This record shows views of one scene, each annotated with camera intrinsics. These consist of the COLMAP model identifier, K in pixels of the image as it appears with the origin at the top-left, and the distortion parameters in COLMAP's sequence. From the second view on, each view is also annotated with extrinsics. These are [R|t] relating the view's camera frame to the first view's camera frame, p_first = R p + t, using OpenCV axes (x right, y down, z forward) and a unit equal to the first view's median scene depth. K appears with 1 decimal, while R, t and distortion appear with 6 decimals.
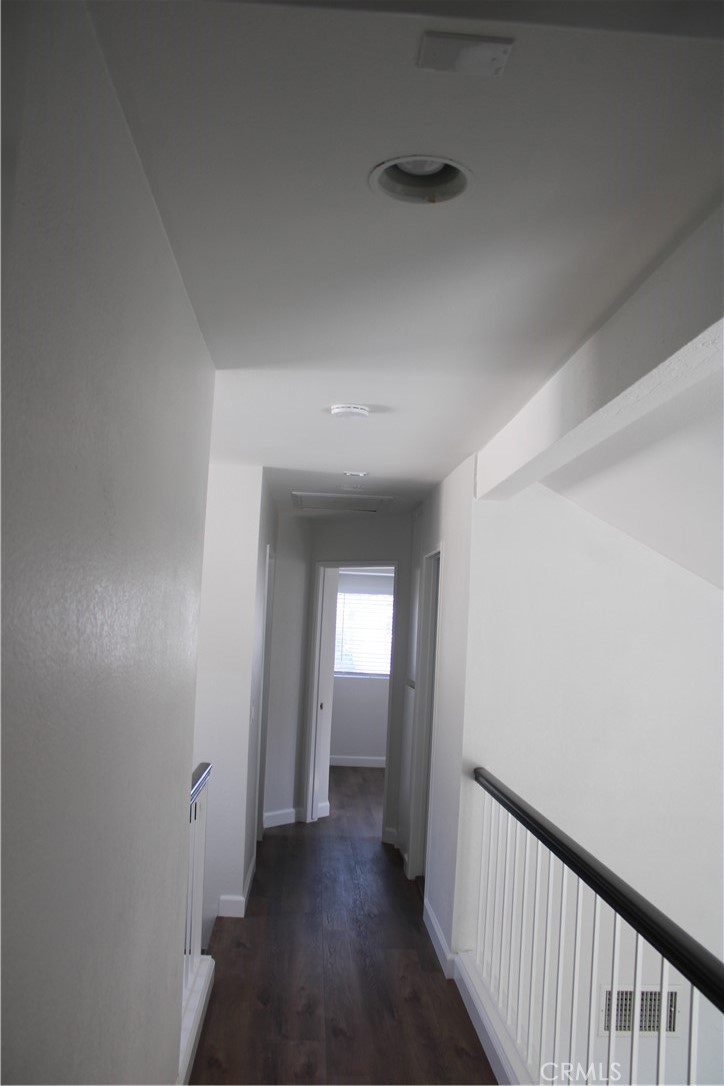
lens RADIAL K [[900.9, 0, 362.6], [0, 900.9, 538.8], [0, 0, 1]] dist [-0.166555, 0.126309]
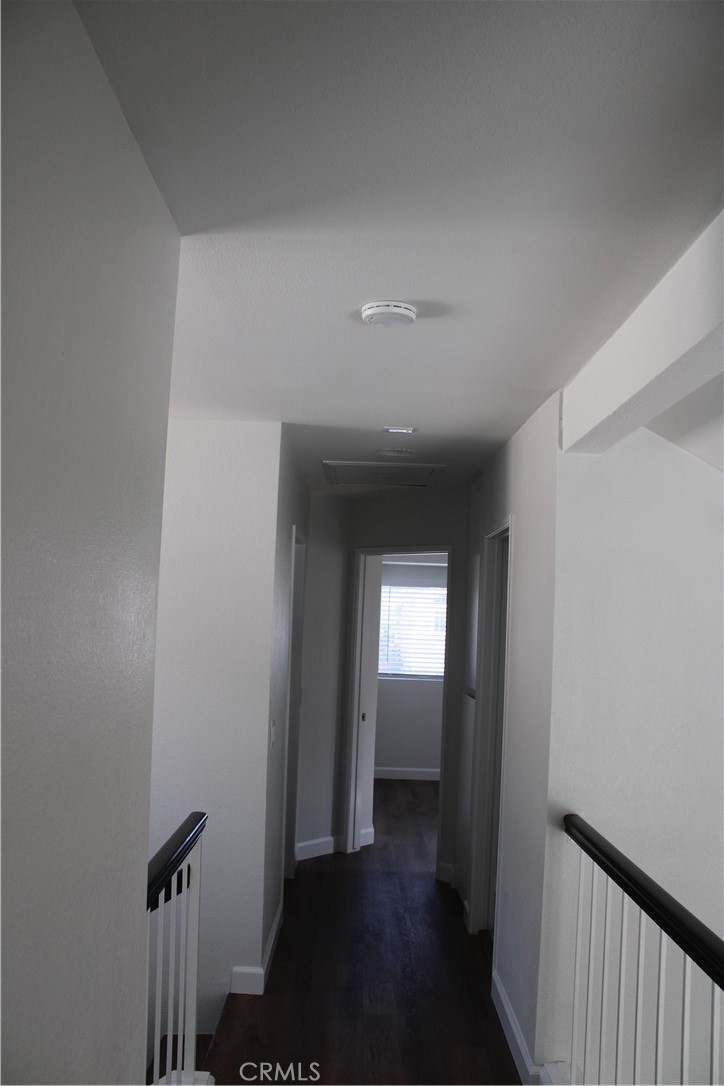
lens RADIAL K [[900.9, 0, 354.9], [0, 900.9, 543.7], [0, 0, 1]] dist [-0.166555, 0.126309]
pose [[0.998106, -0.012800, -0.060172, -0.000851], [0.013411, 0.999862, 0.009767, 0.018204], [0.060038, -0.010555, 0.998140, 0.206971]]
